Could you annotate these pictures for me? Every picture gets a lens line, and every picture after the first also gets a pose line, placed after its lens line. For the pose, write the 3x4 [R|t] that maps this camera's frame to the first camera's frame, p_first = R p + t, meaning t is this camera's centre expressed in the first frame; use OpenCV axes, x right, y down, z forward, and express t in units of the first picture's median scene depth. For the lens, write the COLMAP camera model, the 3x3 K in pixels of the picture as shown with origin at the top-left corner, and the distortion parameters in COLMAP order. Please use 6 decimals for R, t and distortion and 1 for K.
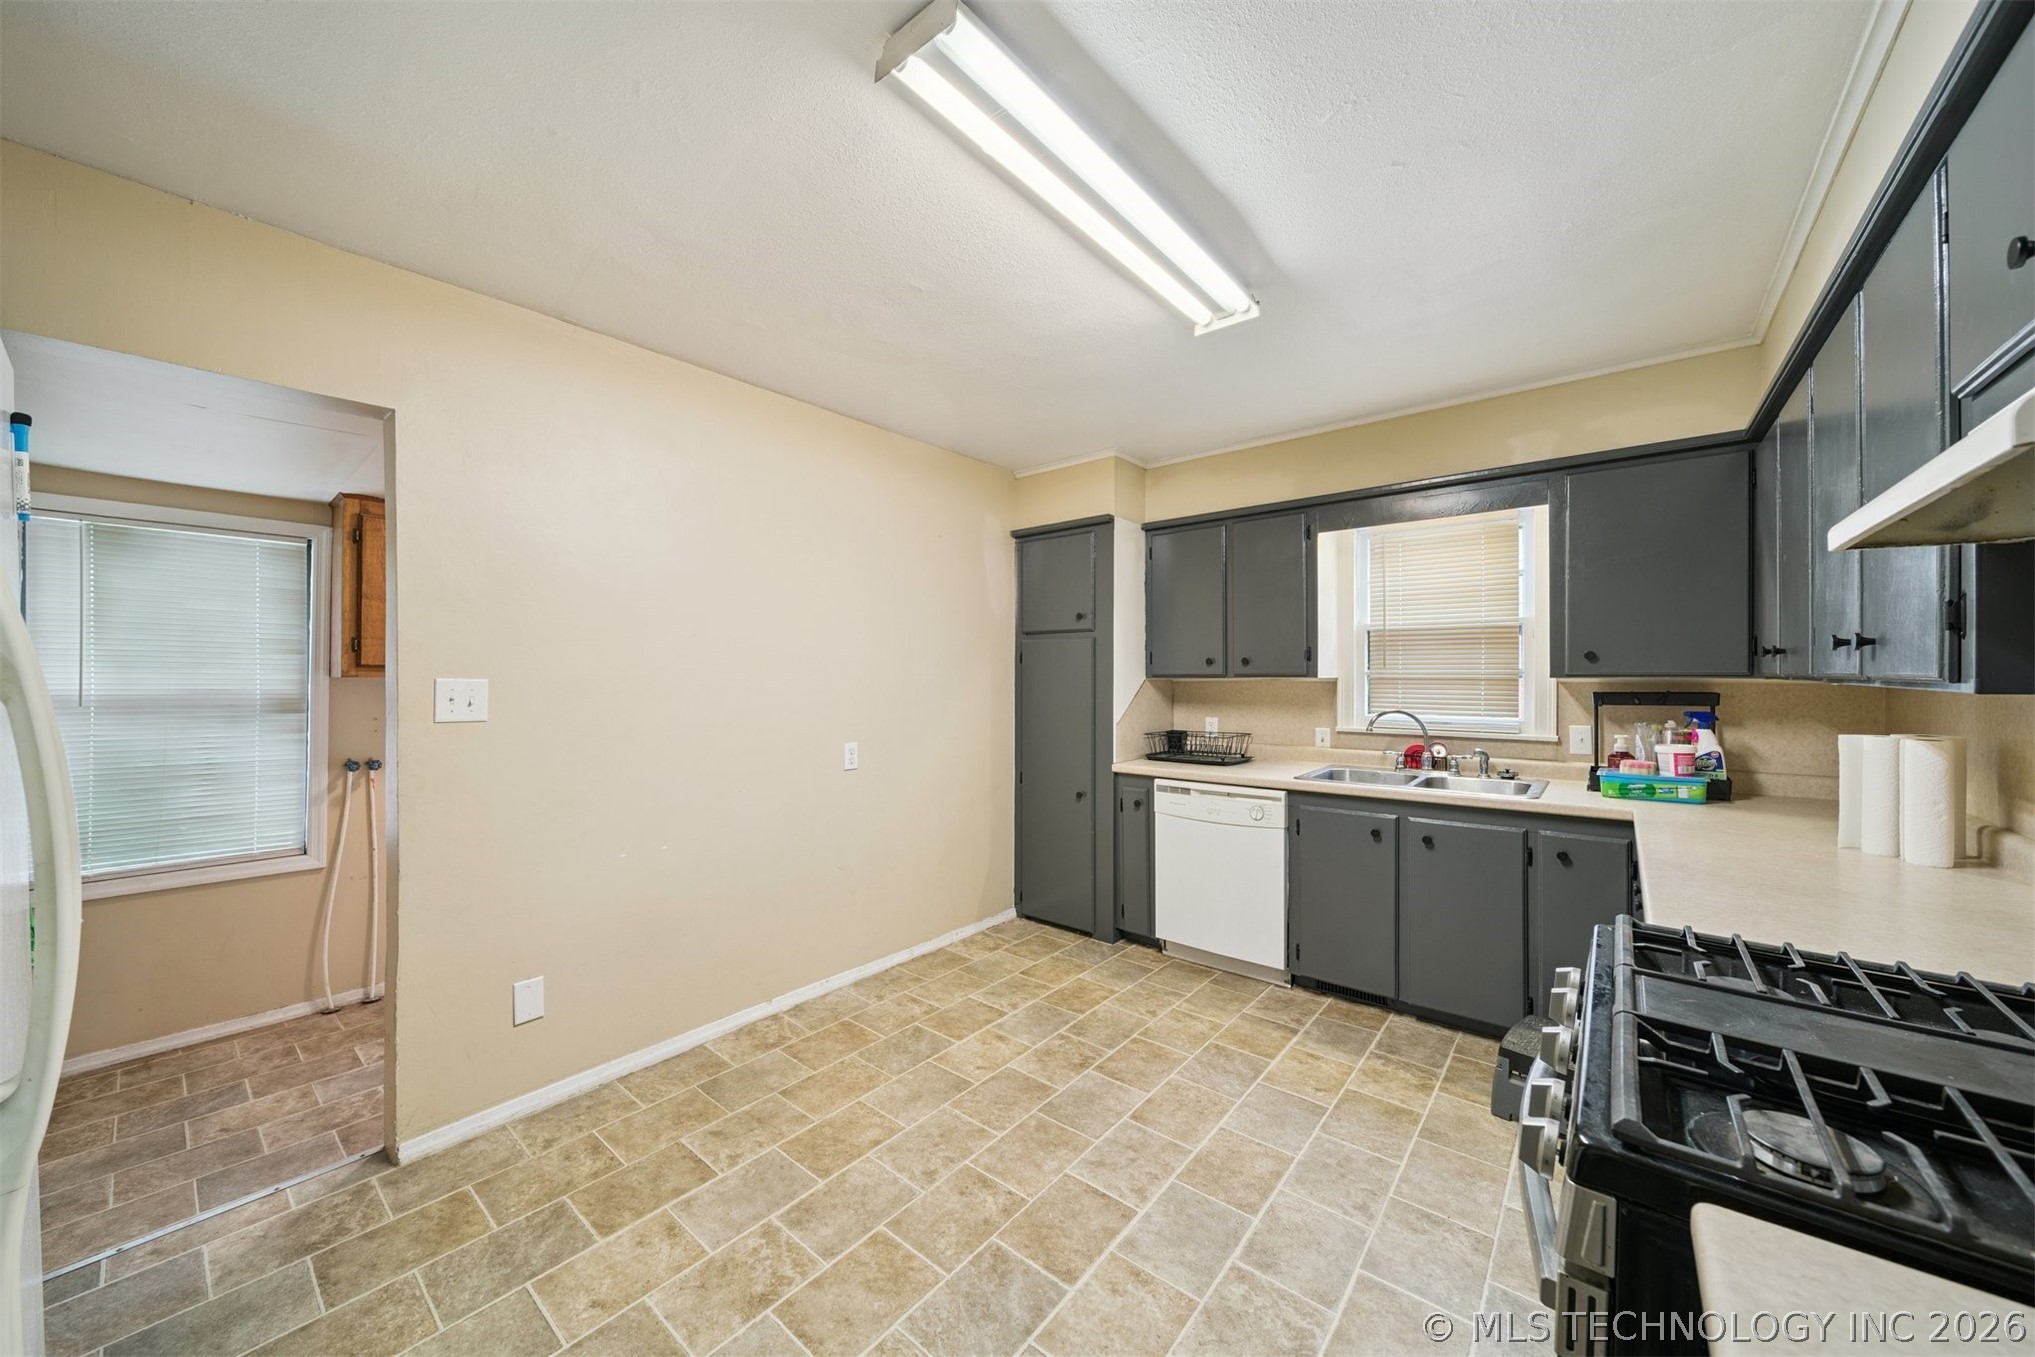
lens RADIAL K [[744.9, 0, 1013.2], [0, 744.9, 675.6], [0, 0, 1]] dist [0.000391, 0.000029]
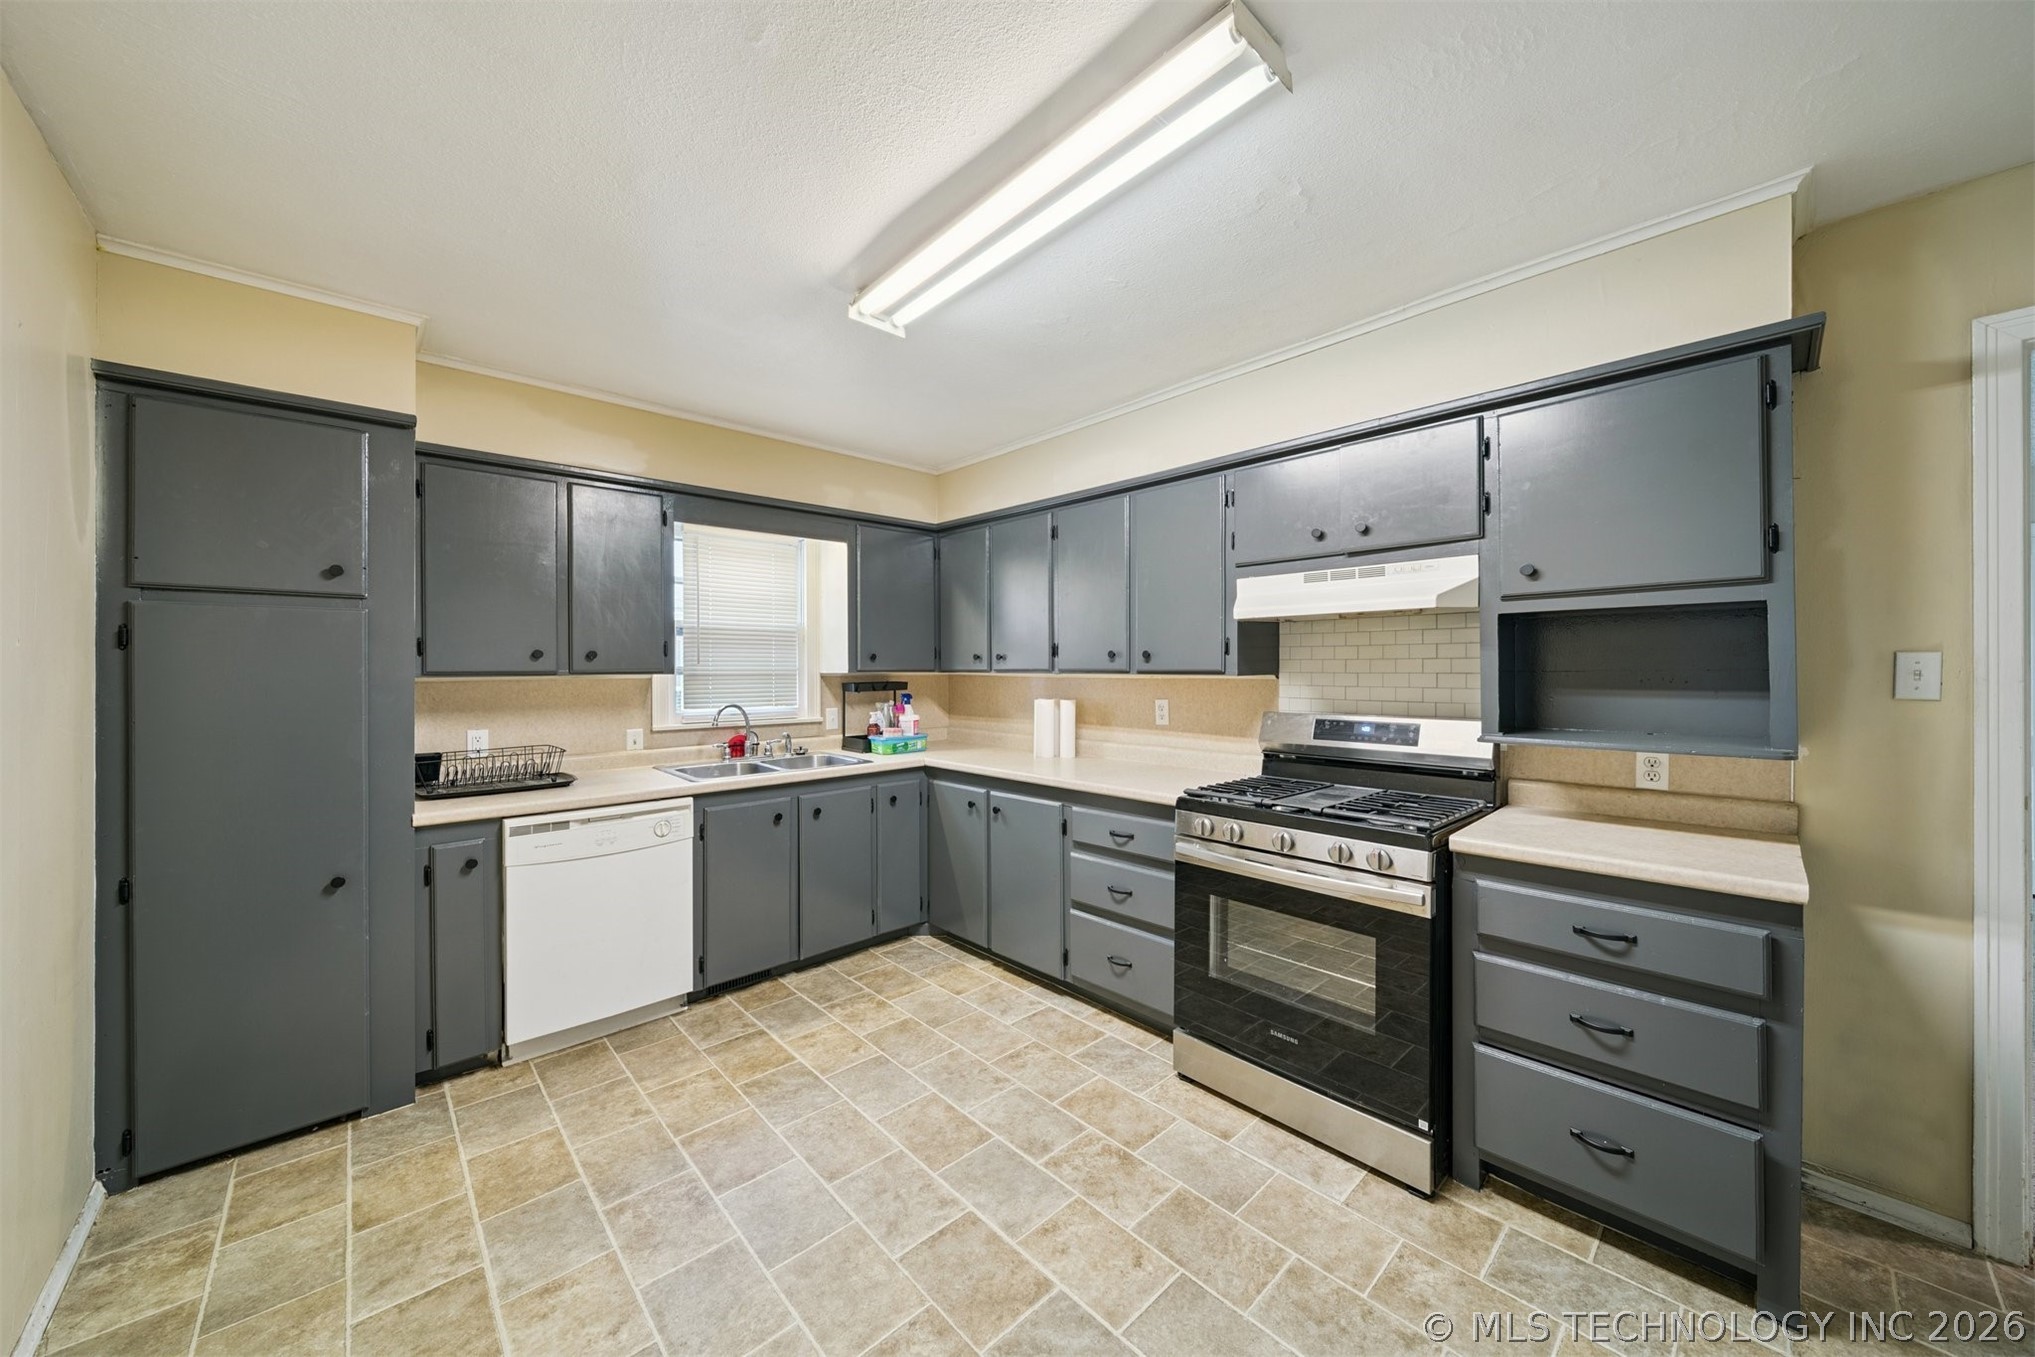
lens RADIAL K [[707.1, 0, 1014.8], [0, 707.1, 669.0], [0, 0, 1]] dist [0.000827, -0.000219]
pose [[0.130670, 0.000453, 0.991426, -0.465216], [0.005142, 0.999986, -0.001135, -0.000809], [-0.991413, 0.005247, 0.130666, 0.498639]]
